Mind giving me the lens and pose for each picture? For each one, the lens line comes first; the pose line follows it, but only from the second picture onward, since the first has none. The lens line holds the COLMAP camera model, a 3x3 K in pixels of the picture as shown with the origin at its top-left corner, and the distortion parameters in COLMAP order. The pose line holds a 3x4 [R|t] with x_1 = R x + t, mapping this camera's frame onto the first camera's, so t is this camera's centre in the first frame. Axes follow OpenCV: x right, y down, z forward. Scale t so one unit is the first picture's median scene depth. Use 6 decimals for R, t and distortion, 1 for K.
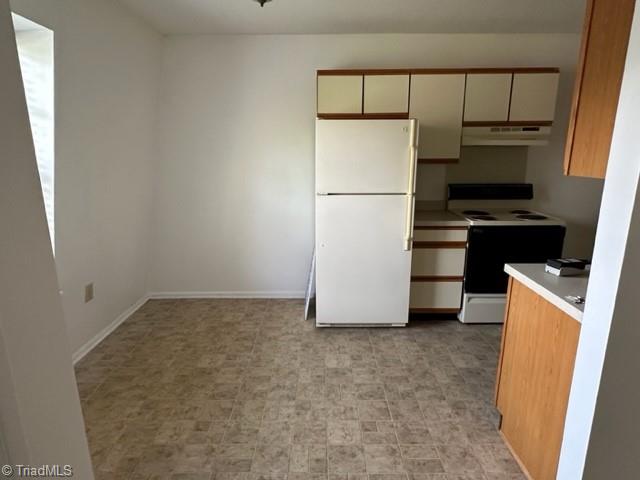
lens RADIAL K [[392.2, 0, 320.0], [0, 392.2, 240.0], [0, 0, 1]] dist [0.001477, 0.000236]
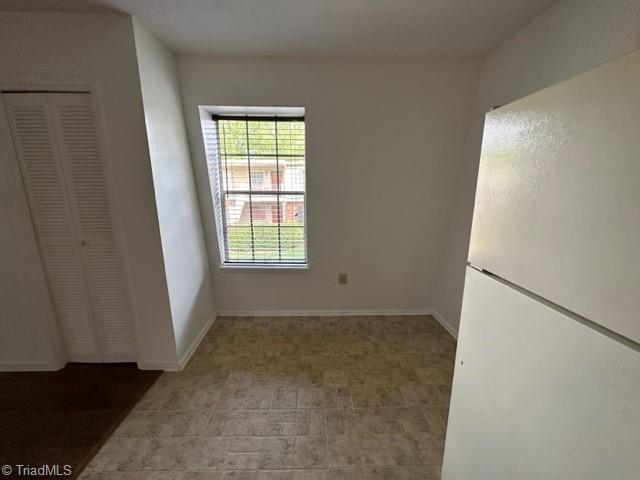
lens RADIAL K [[254.7, 0, 320.0], [0, 254.7, 240.0], [0, 0, 1]] dist [0.001459, 0.000028]
pose [[0.020442, 0.207249, -0.978075, 0.305372], [-0.226882, 0.953719, 0.197346, -0.169023], [0.973708, 0.217873, 0.066517, 0.788026]]
